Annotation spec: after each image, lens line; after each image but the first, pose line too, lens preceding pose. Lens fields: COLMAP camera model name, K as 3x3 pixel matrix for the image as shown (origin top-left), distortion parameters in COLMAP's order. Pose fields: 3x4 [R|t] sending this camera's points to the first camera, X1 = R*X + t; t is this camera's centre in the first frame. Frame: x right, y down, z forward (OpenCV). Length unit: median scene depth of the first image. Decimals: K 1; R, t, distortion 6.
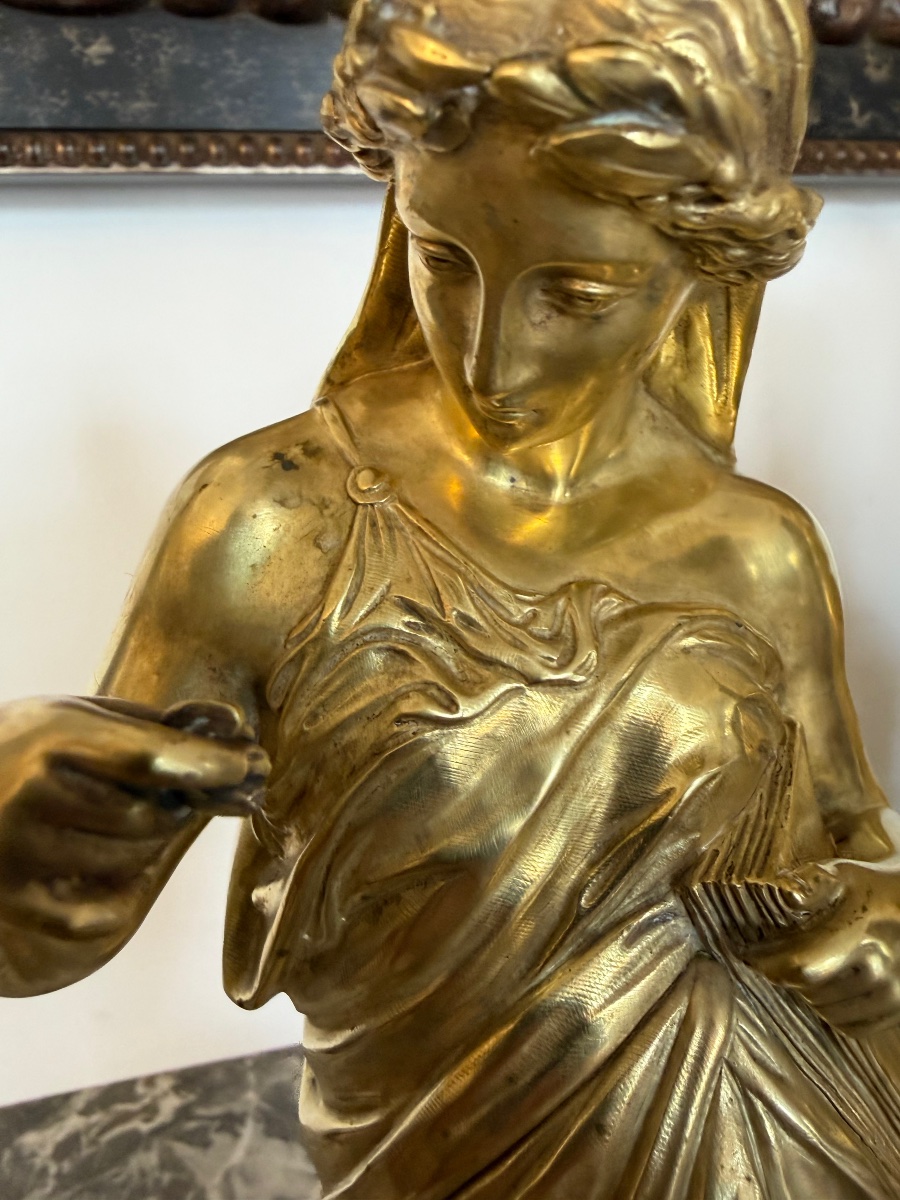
lens RADIAL K [[919.8, 0, 450.0], [0, 919.8, 600.0], [0, 0, 1]] dist [0.001777, -0.005485]
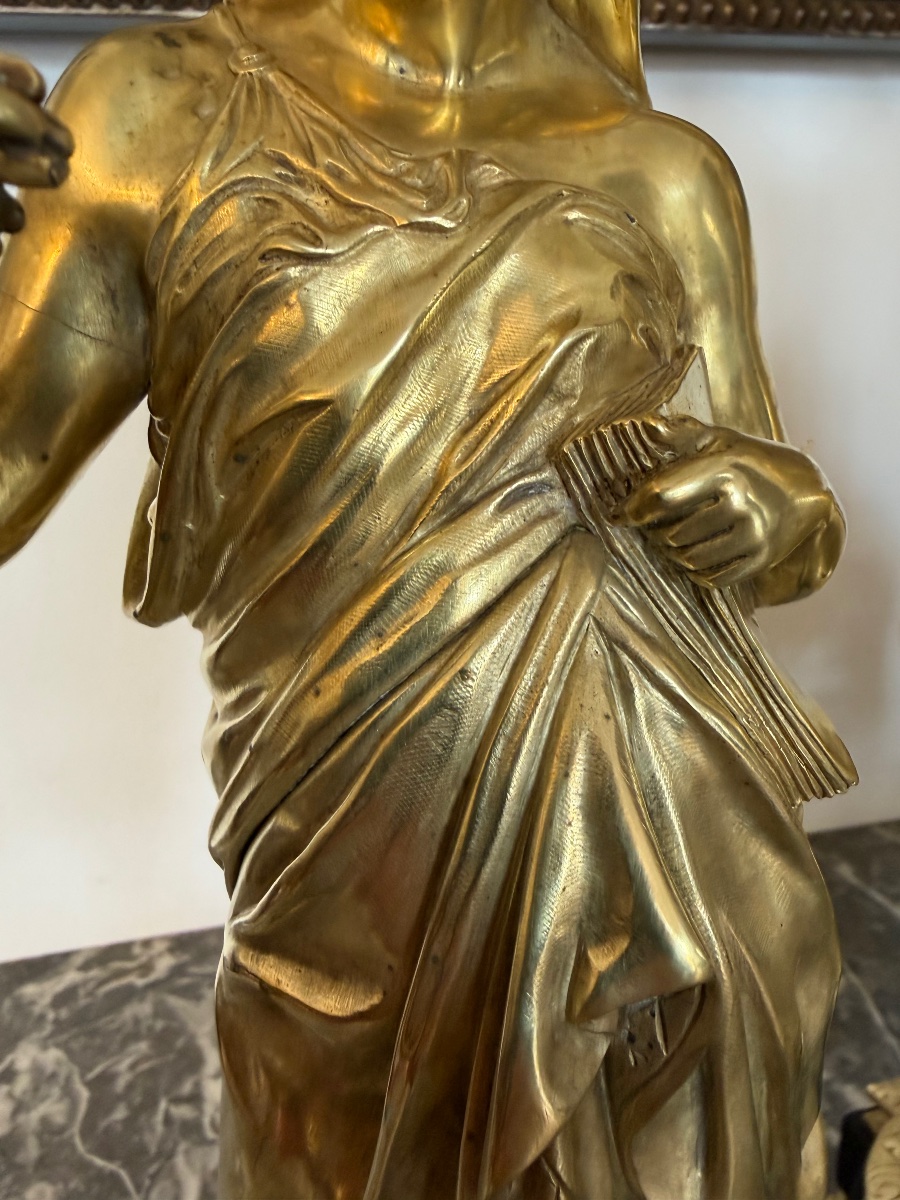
lens RADIAL K [[914.3, 0, 450.0], [0, 914.3, 600.0], [0, 0, 1]] dist [0.000518, -0.009301]
pose [[0.999716, 0.010775, -0.021255, 0.158723], [-0.009743, 0.998795, 0.048094, 0.419691], [0.021748, -0.047873, 0.998617, 0.003522]]
